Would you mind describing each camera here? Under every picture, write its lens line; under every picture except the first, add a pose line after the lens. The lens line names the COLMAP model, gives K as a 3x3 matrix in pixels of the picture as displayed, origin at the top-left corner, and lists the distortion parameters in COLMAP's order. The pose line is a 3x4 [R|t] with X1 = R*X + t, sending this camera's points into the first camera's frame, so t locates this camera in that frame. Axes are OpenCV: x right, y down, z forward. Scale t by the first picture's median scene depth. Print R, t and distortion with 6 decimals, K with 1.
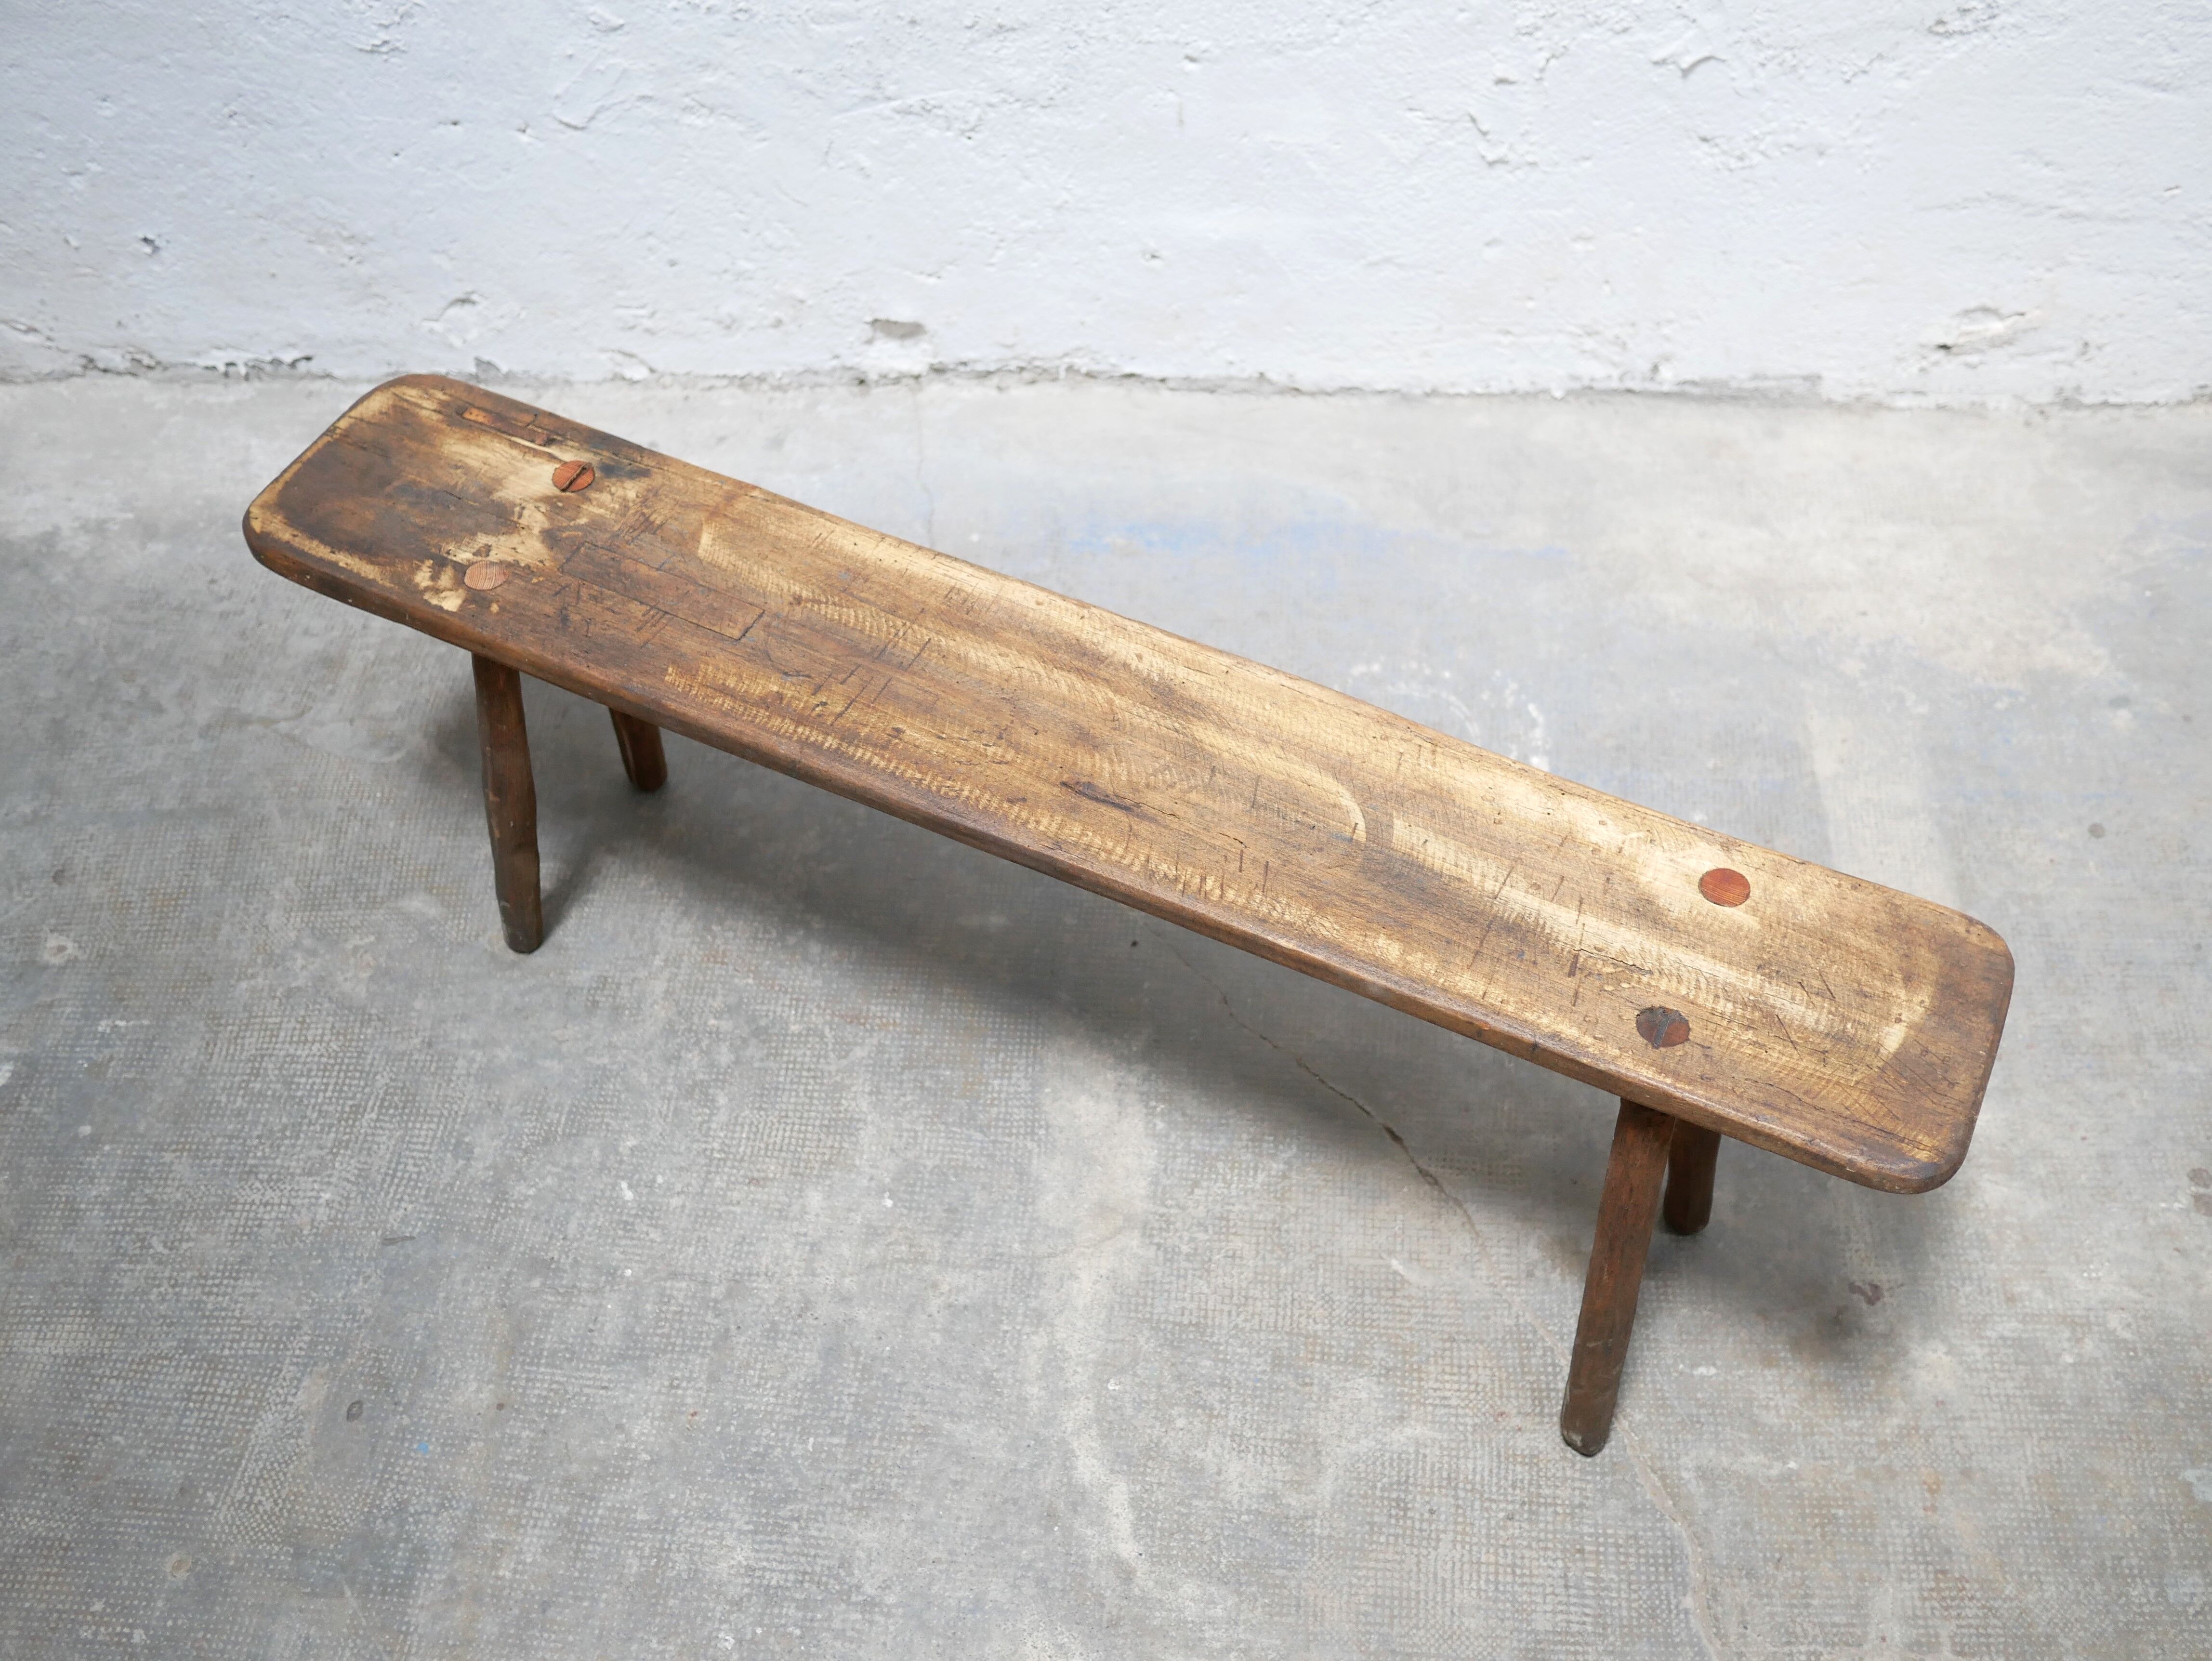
lens RADIAL K [[2517.3, 0, 1098.6], [0, 2517.3, 831.9], [0, 0, 1]] dist [-0.011029, 0.000000]
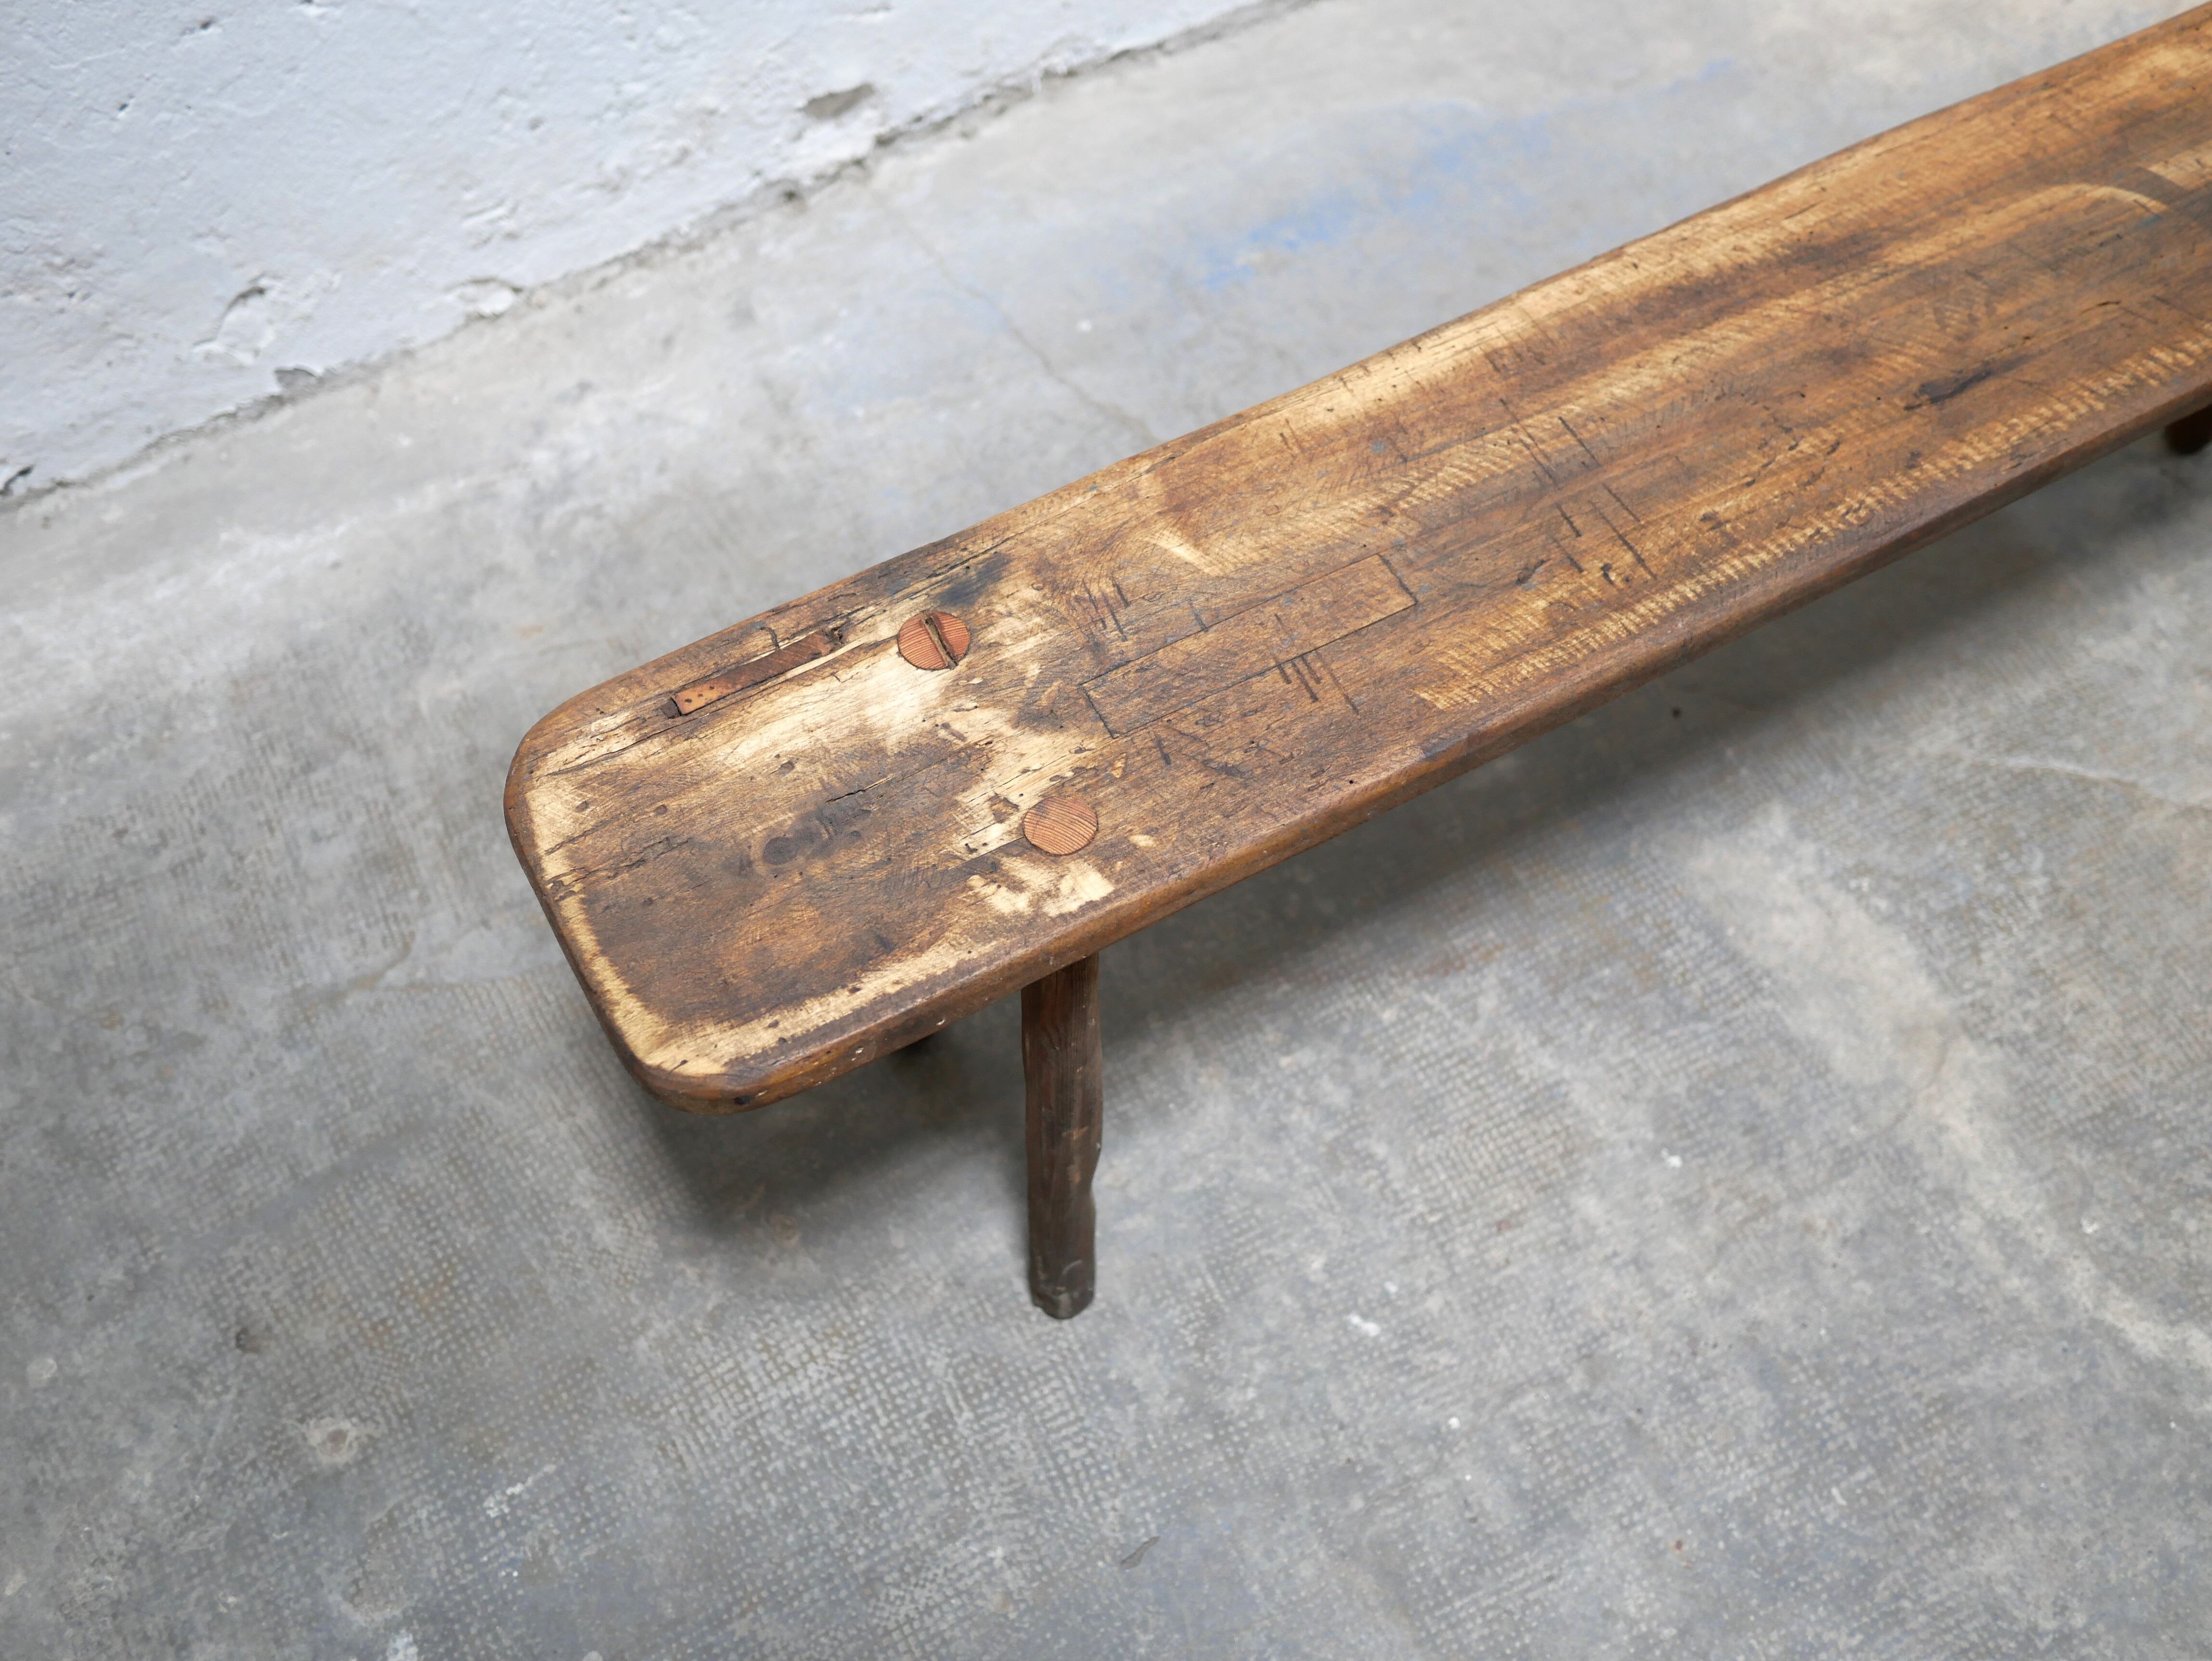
lens RADIAL K [[2517.3, 0, 1118.4], [0, 2517.3, 818.6], [0, 0, 1]] dist [-0.011029, 0.000000]
pose [[0.849141, -0.439945, 0.292246, -0.351526], [0.403632, 0.897406, 0.178167, -0.125607], [-0.340647, -0.033330, 0.939600, 0.324759]]
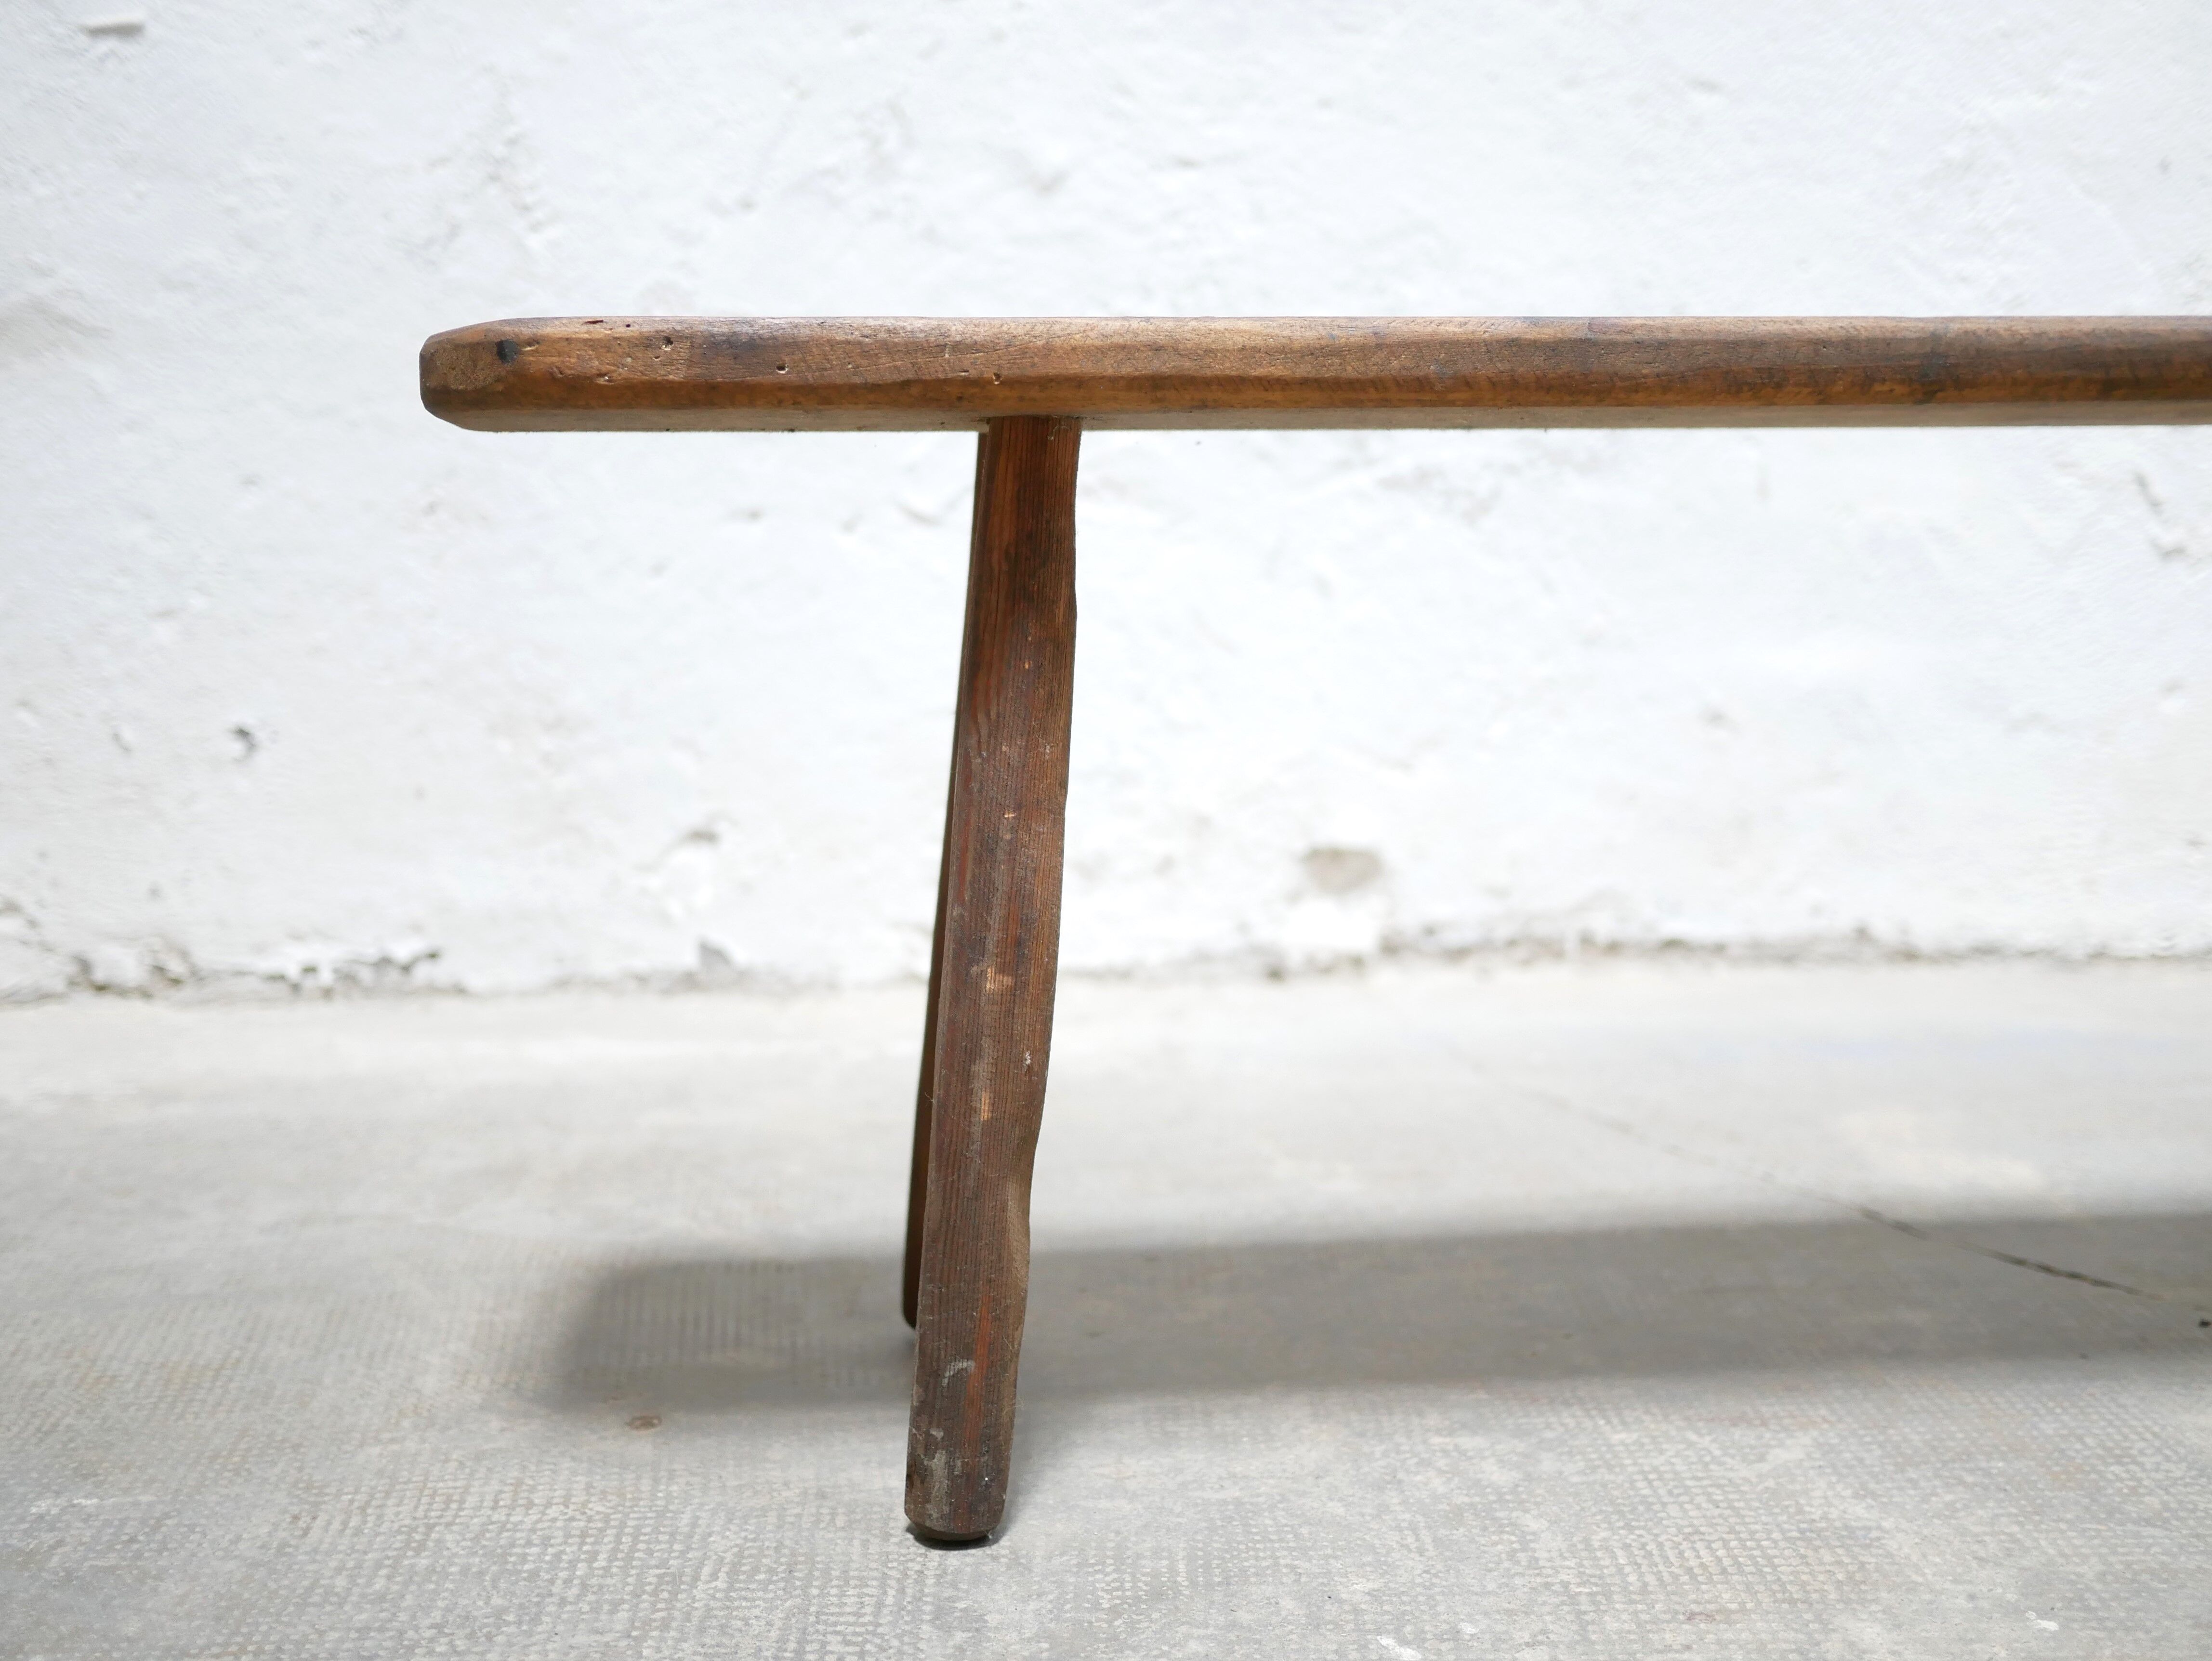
lens RADIAL K [[2517.3, 0, 1104.5], [0, 2517.3, 818.2], [0, 0, 1]] dist [-0.011029, 0.000000]
pose [[0.993067, 0.003400, 0.117504, -0.252796], [0.077691, 0.731175, -0.677752, 0.281477], [-0.088221, 0.682182, 0.725841, 0.560797]]
